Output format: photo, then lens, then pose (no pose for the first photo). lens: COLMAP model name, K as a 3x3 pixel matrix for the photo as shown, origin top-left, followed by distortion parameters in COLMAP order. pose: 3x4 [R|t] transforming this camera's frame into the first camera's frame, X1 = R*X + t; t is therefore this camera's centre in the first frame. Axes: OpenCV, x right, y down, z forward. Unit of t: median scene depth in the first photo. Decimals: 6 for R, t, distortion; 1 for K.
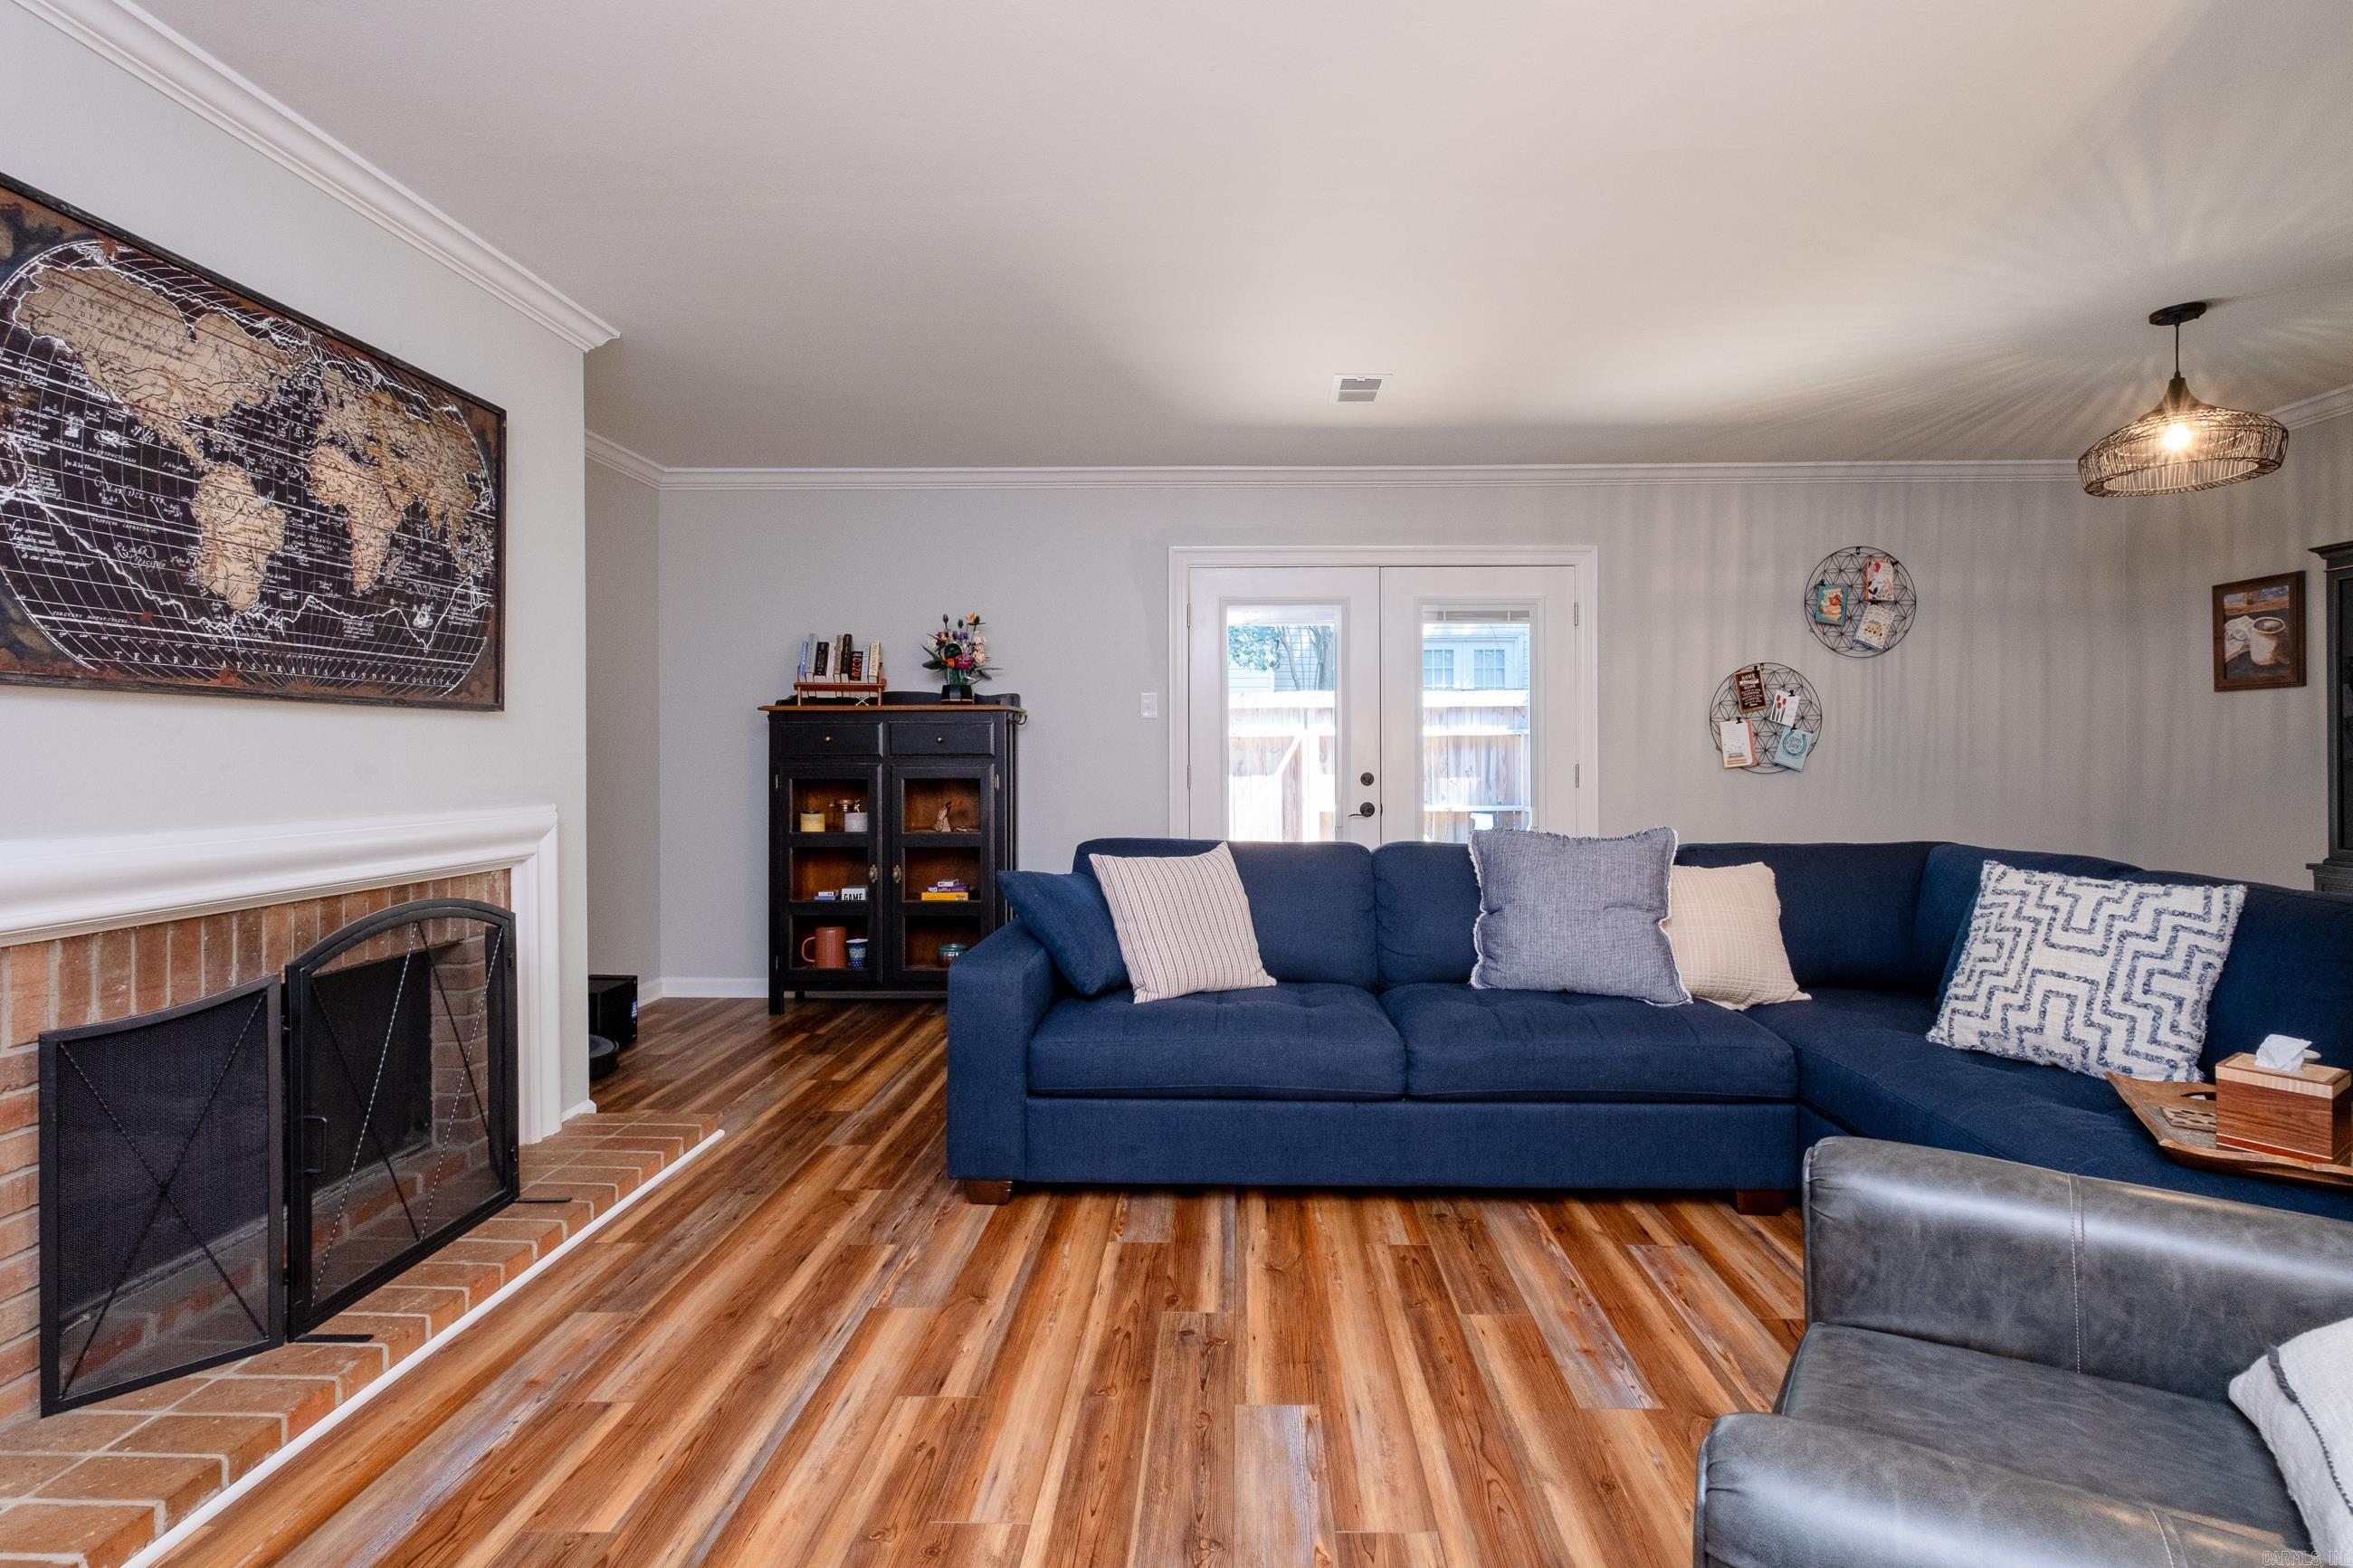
lens RADIAL K [[1047.9, 0, 1201.1], [0, 1047.9, 756.5], [0, 0, 1]] dist [-0.010234, 0.000644]
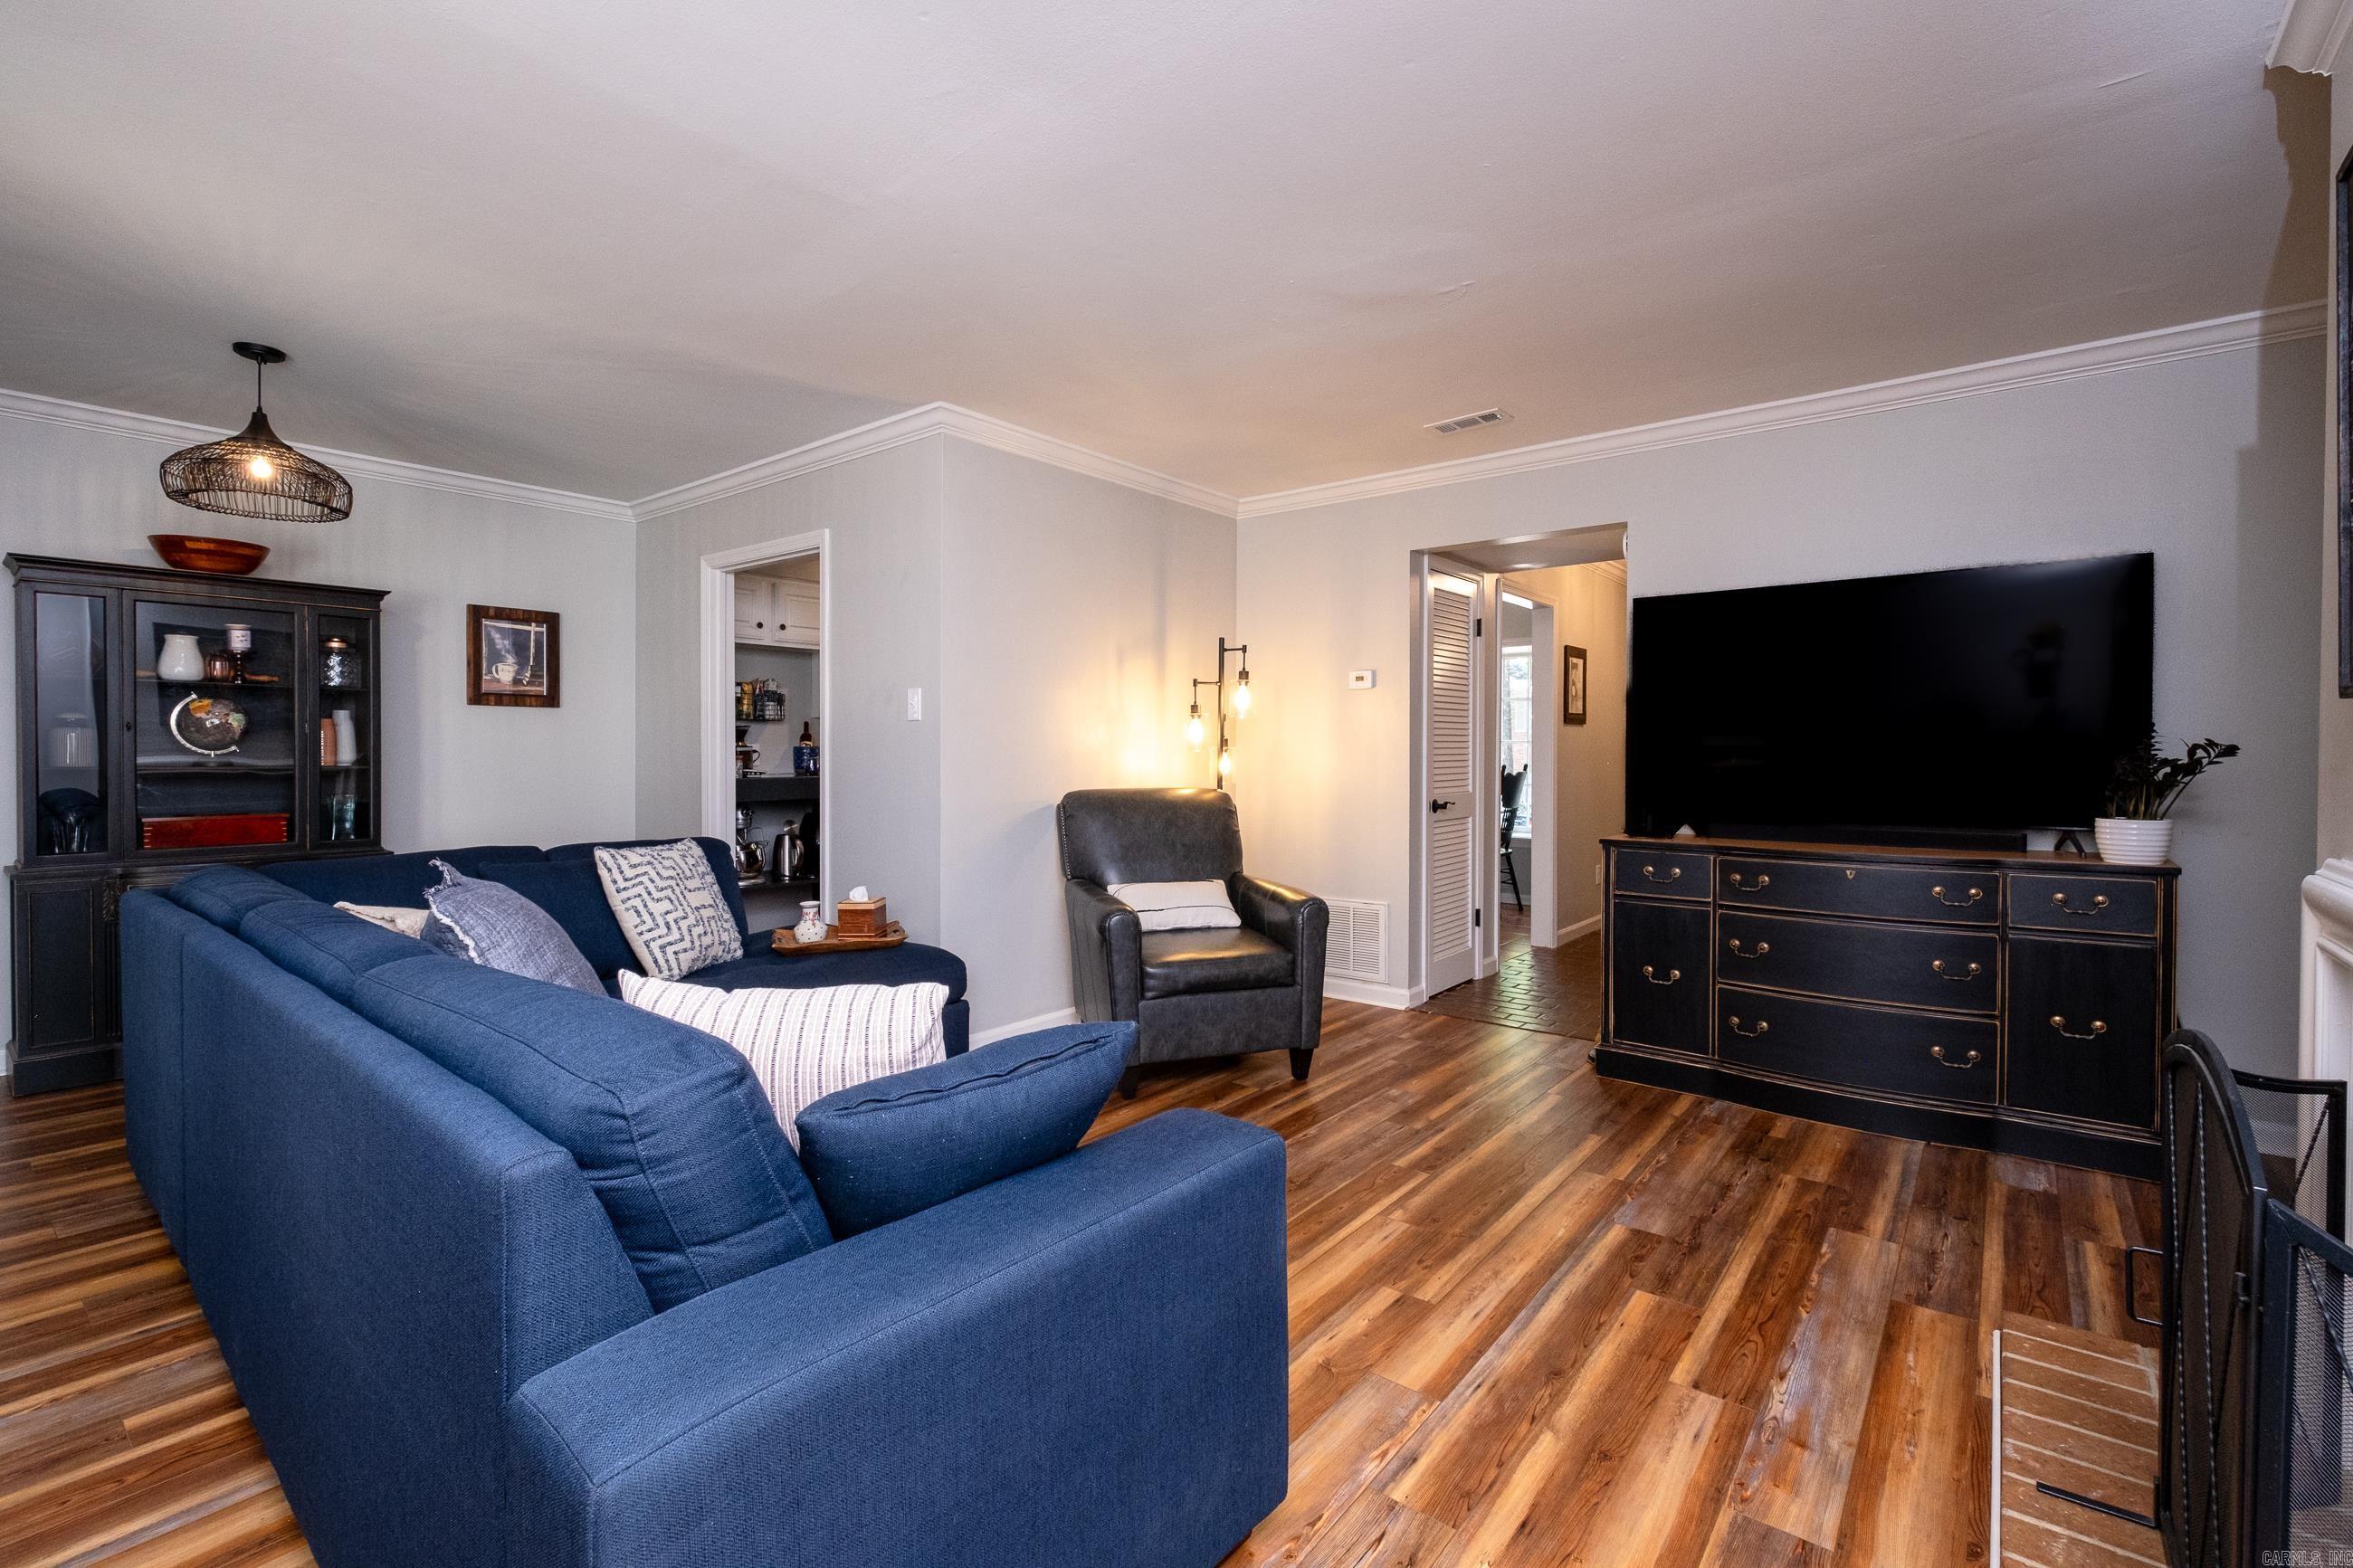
lens RADIAL K [[1047.9, 0, 1169.4], [0, 1047.9, 773.3], [0, 0, 1]] dist [-0.010234, 0.000644]
pose [[-0.796356, -0.013789, 0.604671, -0.559614], [0.002105, 0.999671, 0.025568, -0.021011], [-0.604824, 0.021634, -0.796065, 1.554377]]
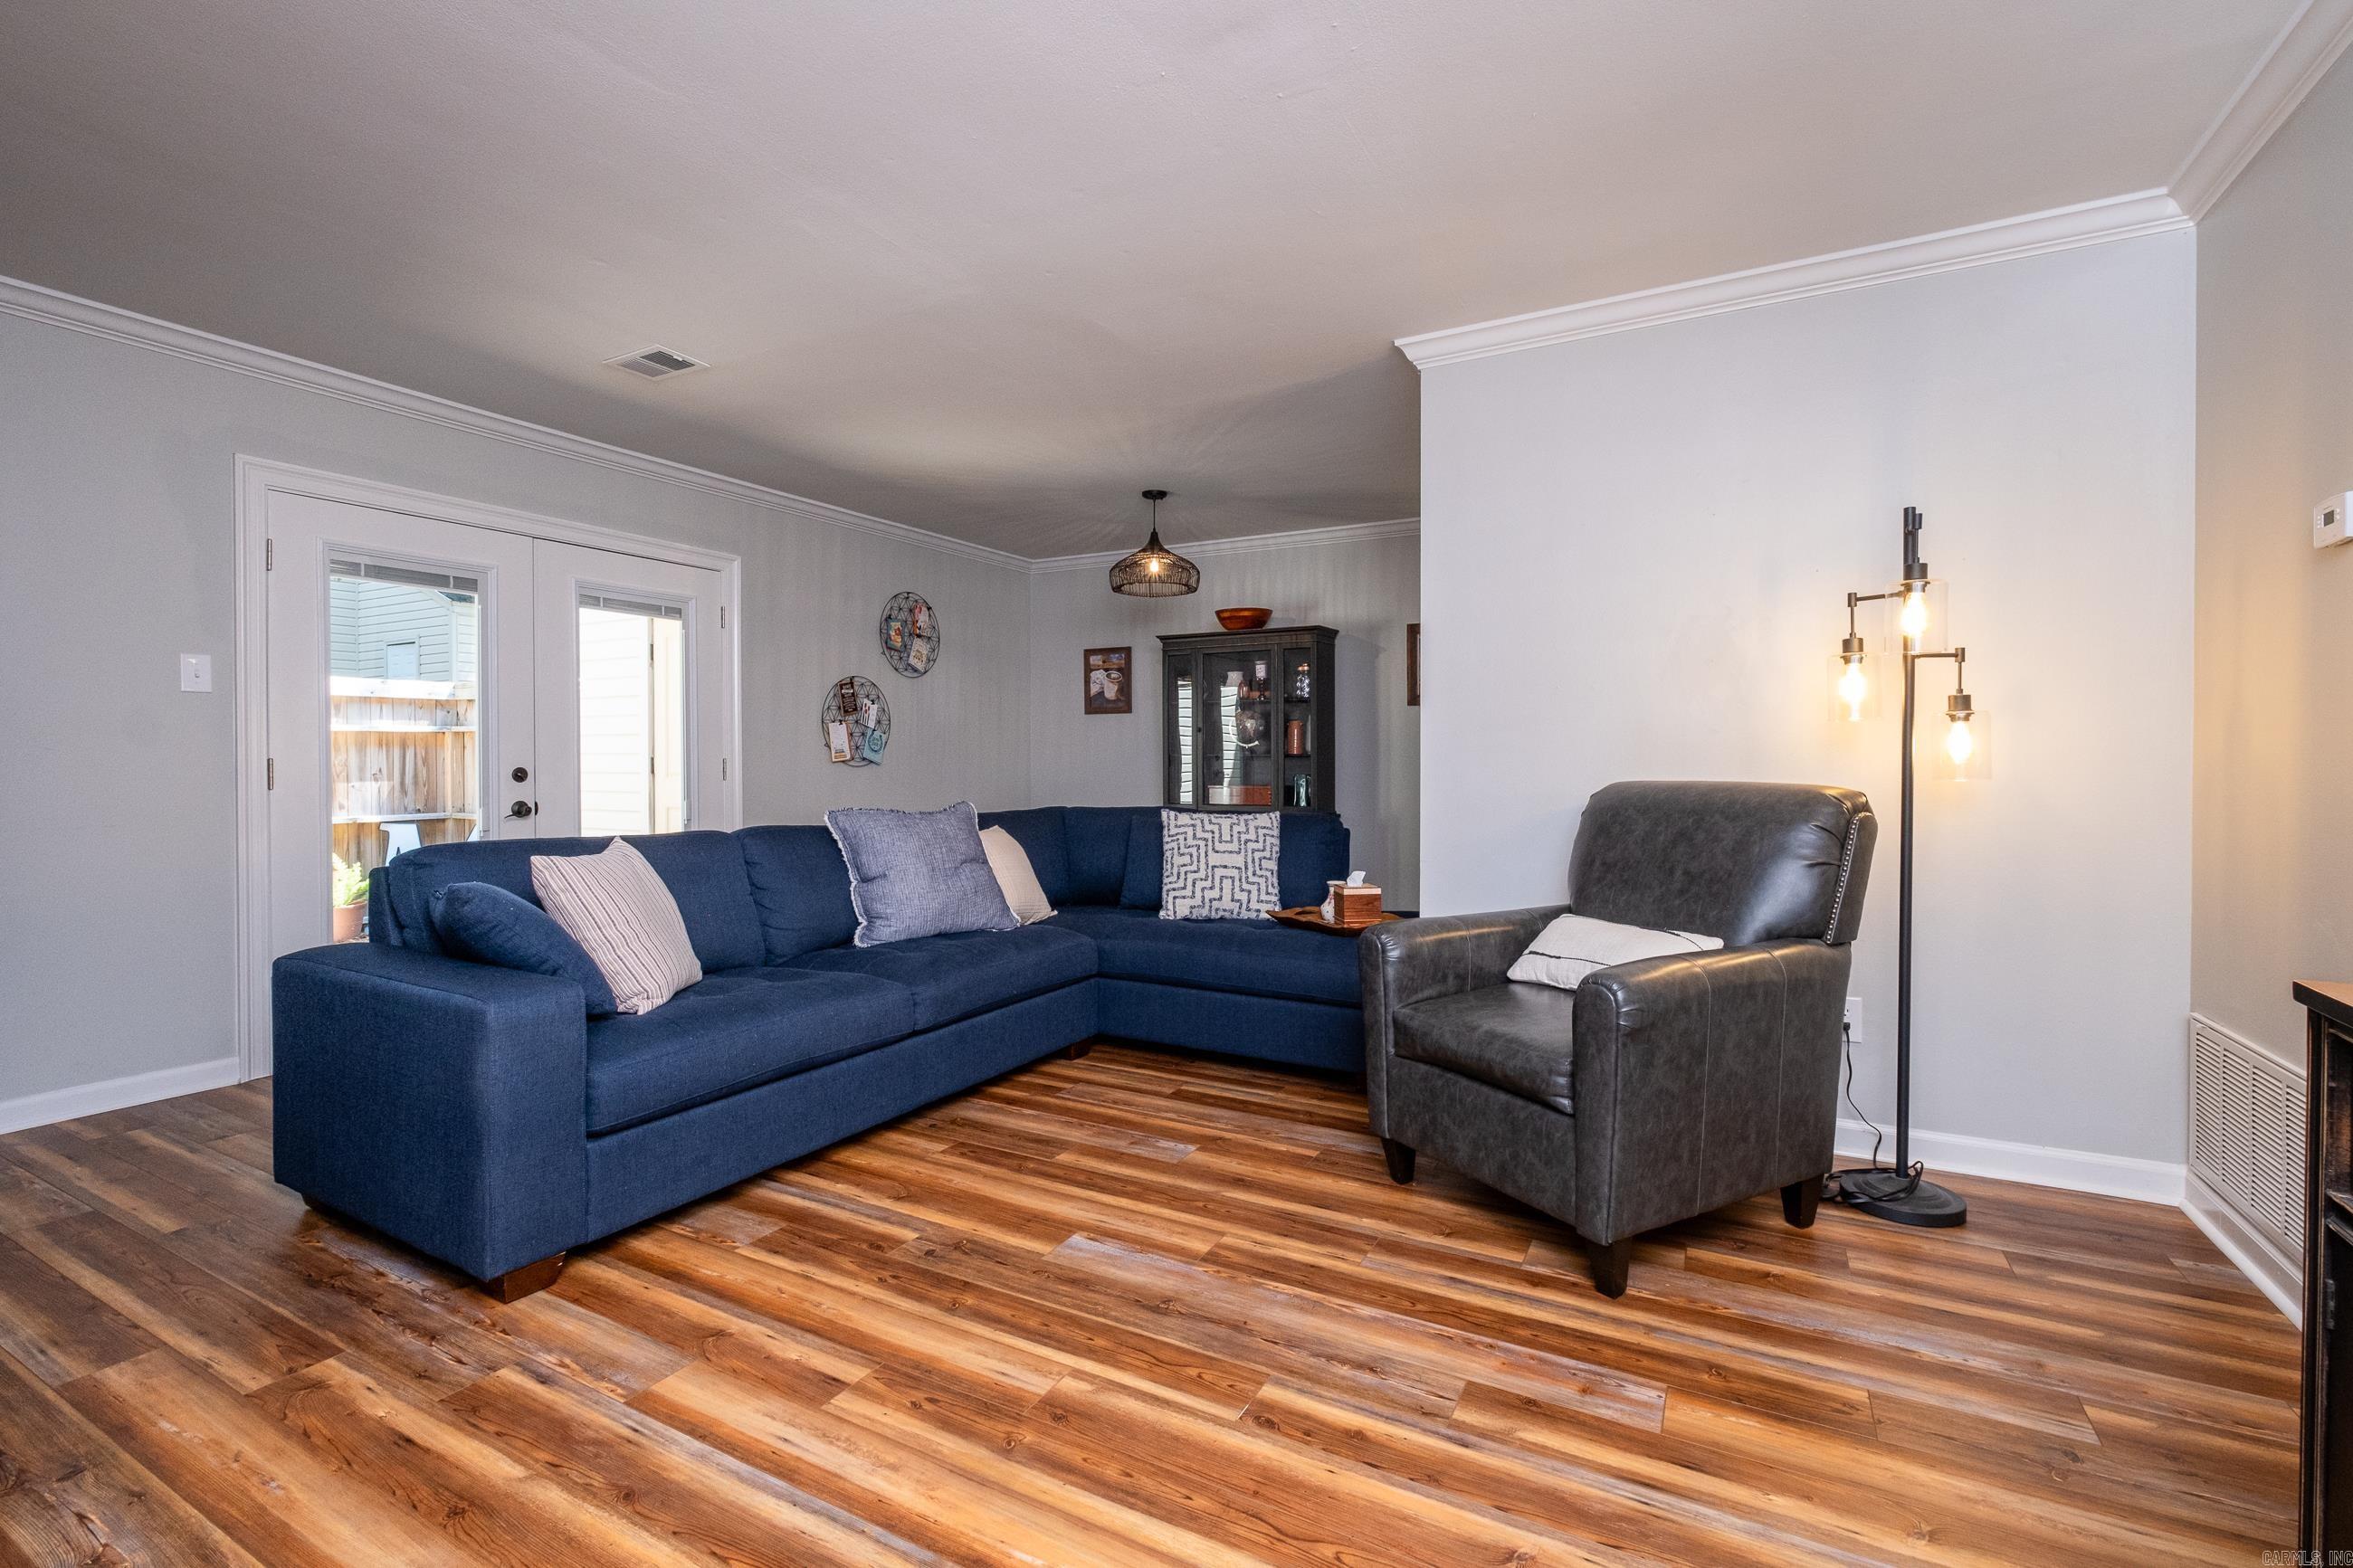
lens RADIAL K [[1047.9, 0, 1169.5], [0, 1047.9, 754.9], [0, 0, 1]] dist [-0.010234, 0.000644]
pose [[0.461666, 0.006895, 0.887027, -0.715212], [0.002516, 0.999956, -0.009082, 0.027830], [-0.887050, 0.006425, 0.461629, 0.209702]]
